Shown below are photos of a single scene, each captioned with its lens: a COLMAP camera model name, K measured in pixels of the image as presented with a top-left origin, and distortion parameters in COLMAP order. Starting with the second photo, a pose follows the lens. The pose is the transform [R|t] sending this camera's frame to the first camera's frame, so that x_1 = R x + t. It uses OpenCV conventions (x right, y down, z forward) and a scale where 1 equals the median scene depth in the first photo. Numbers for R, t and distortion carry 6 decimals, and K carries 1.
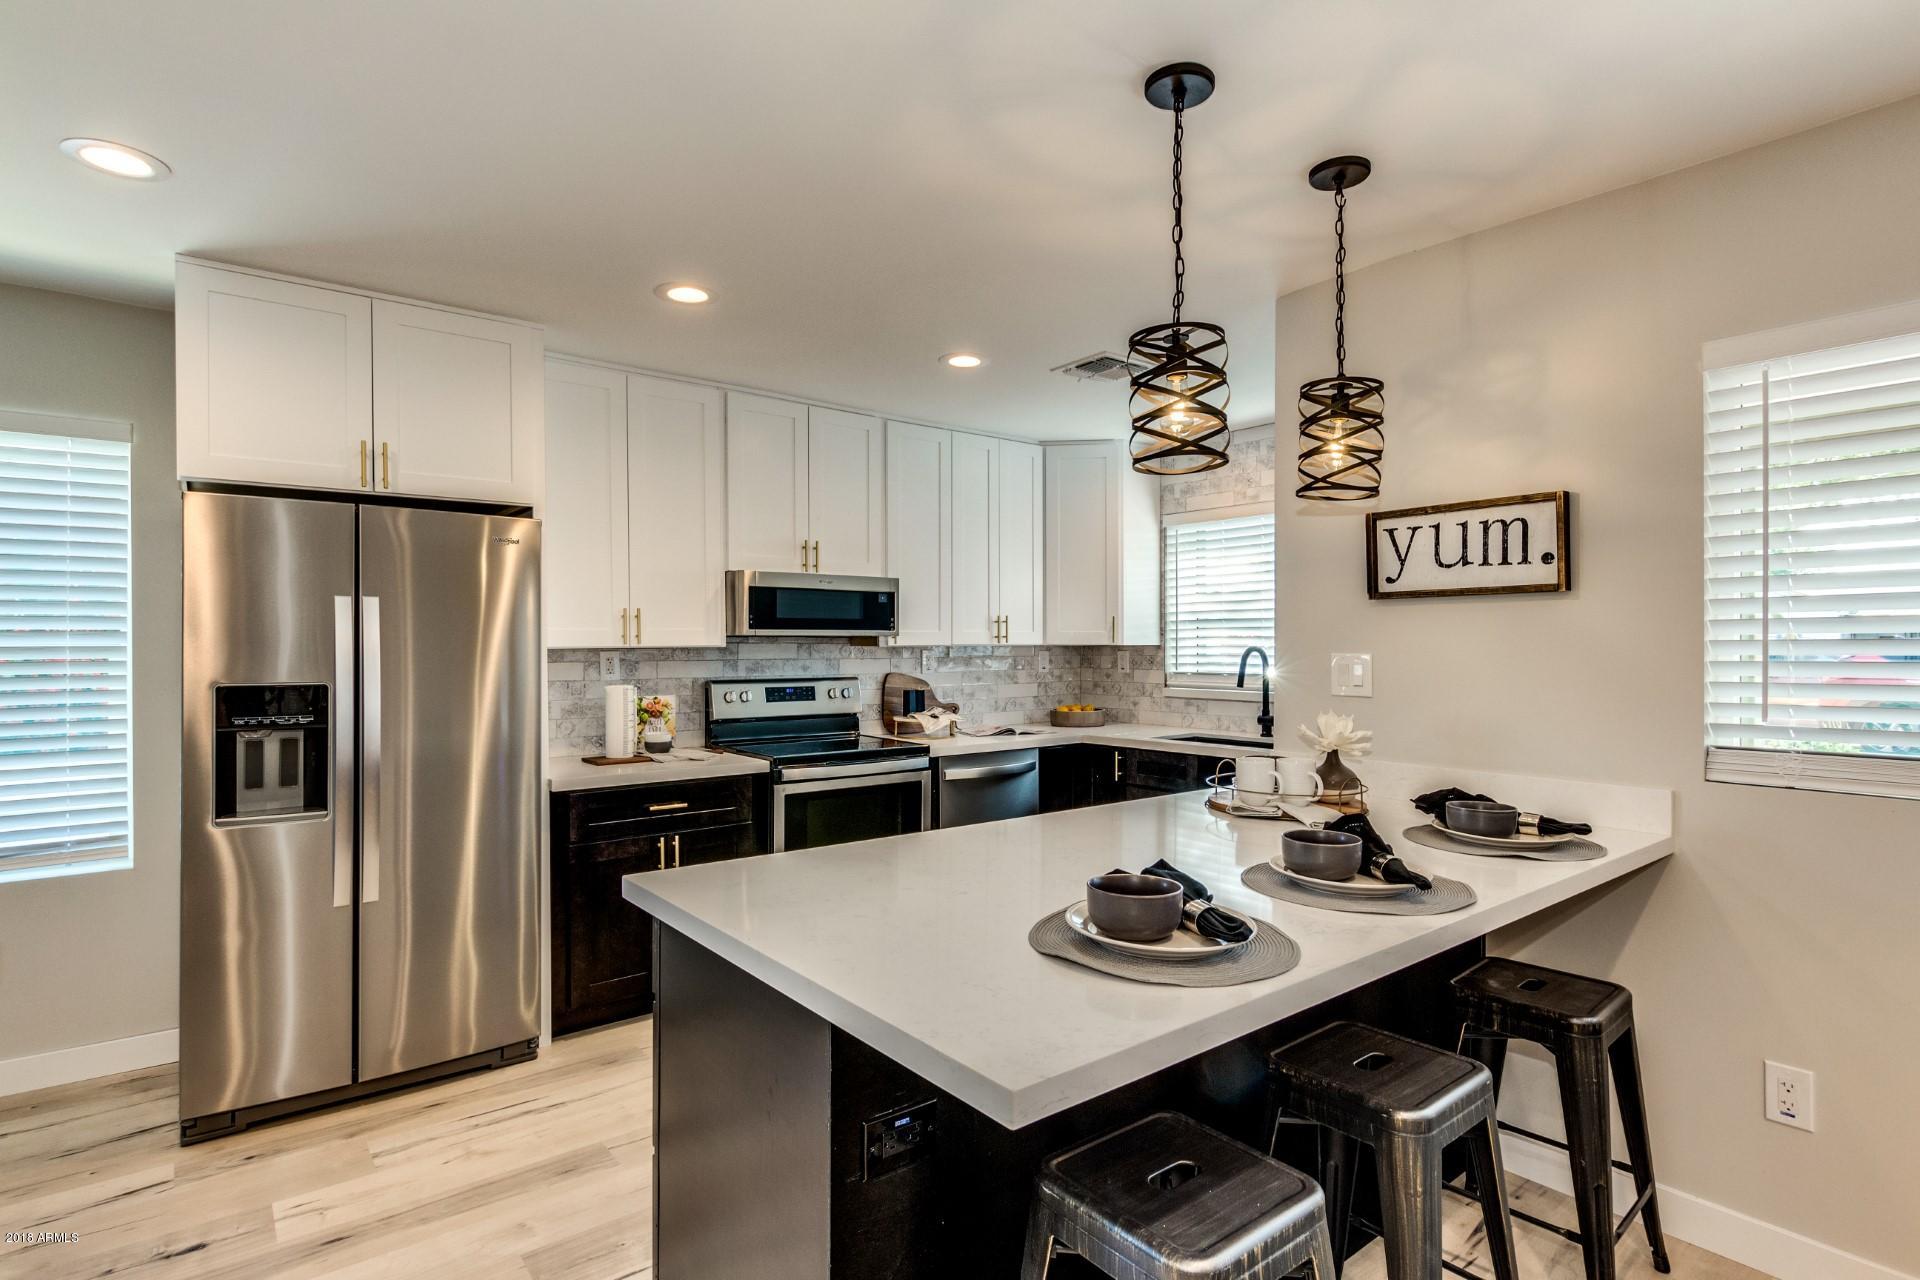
lens RADIAL K [[953.8, 0, 967.5], [0, 953.8, 643.2], [0, 0, 1]] dist [0.011988, -0.003471]
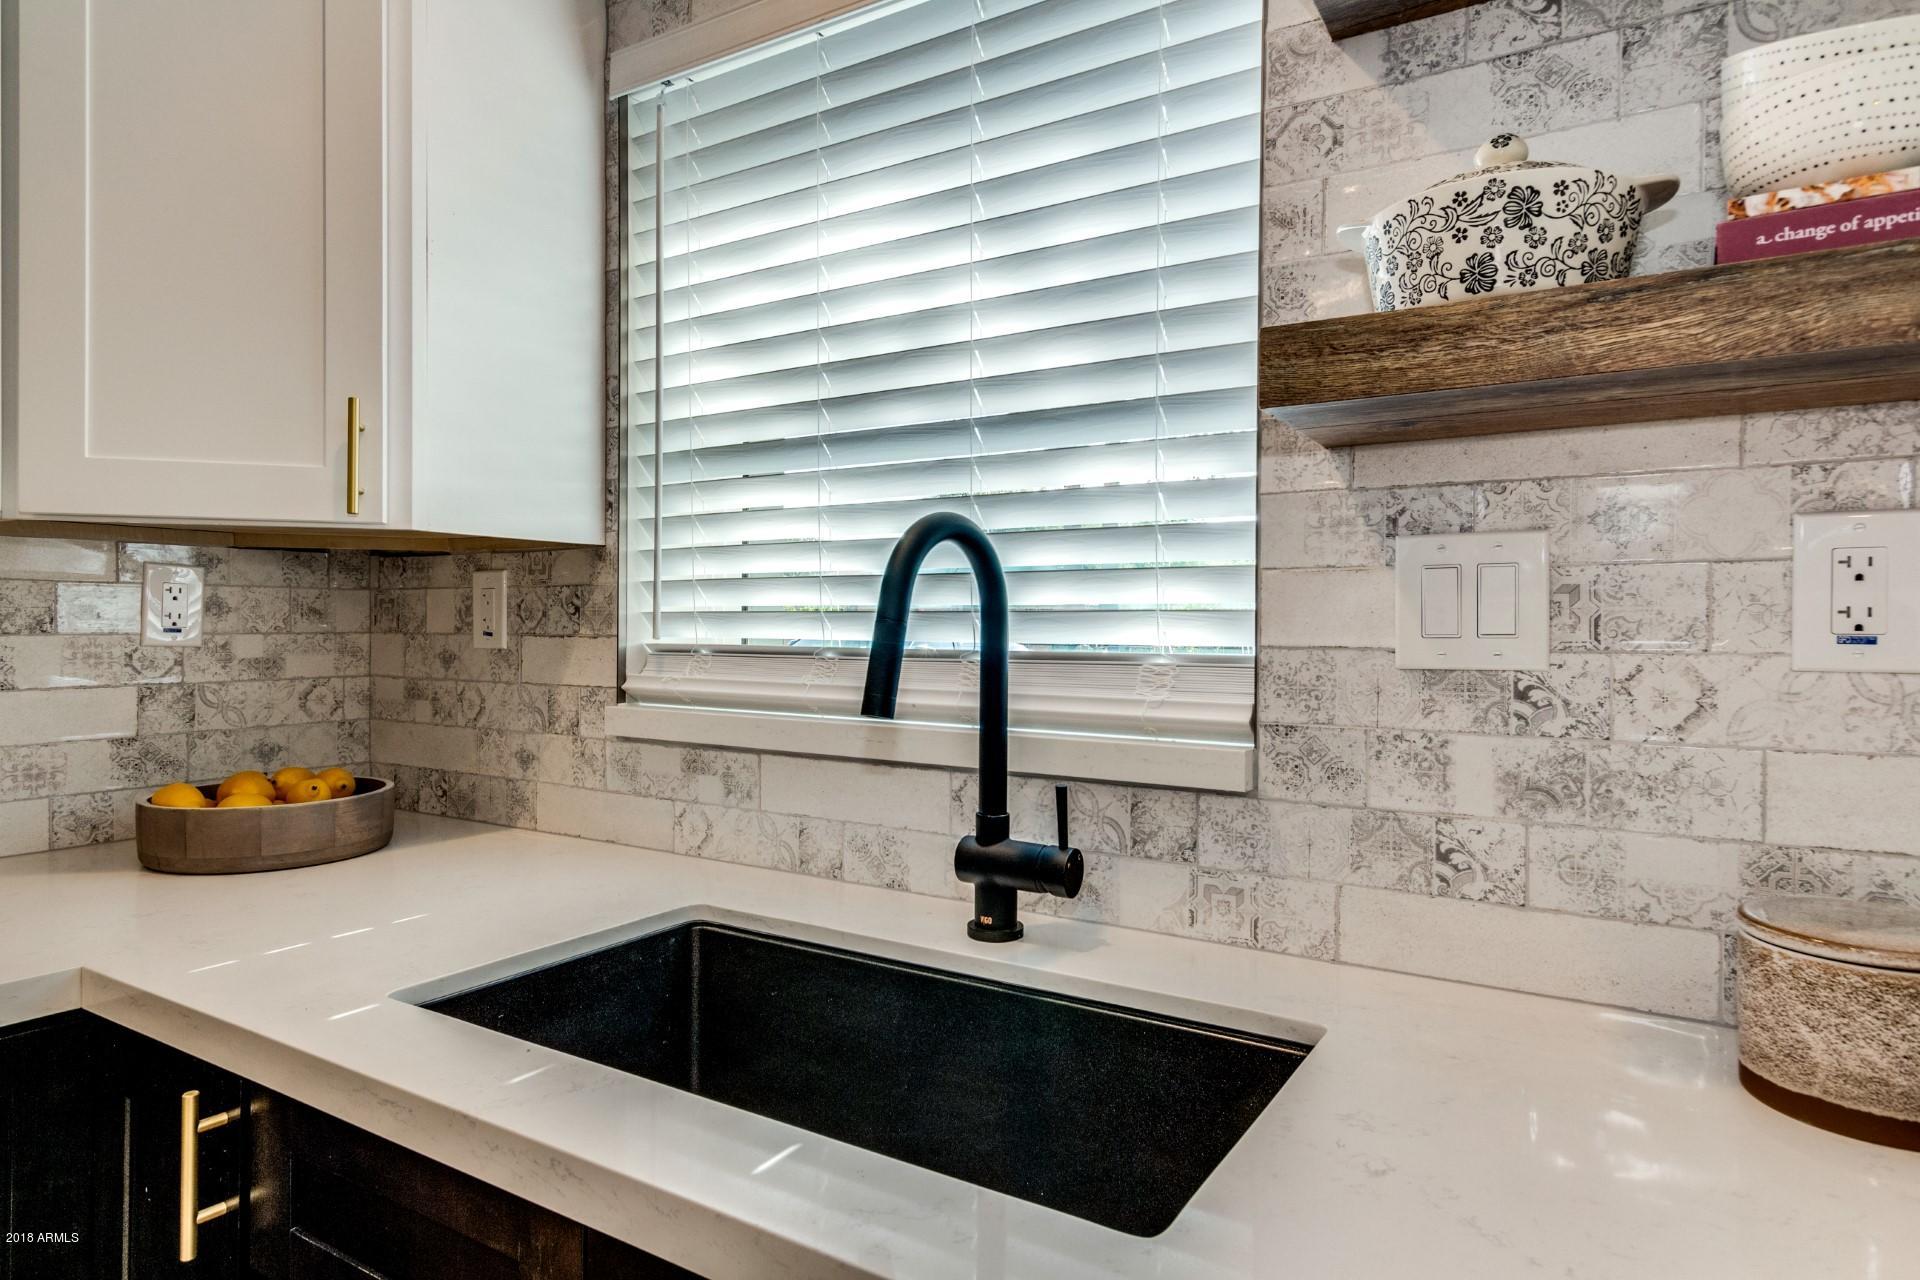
lens RADIAL K [[1095.7, 0, 959.9], [0, 1095.7, 637.5], [0, 0, 1]] dist [-0.000295, -0.000047]
pose [[0.942420, 0.009464, 0.334299, 0.195160], [-0.012667, 0.999892, 0.007403, 0.024511], [-0.334193, -0.011211, 0.942438, 0.676905]]
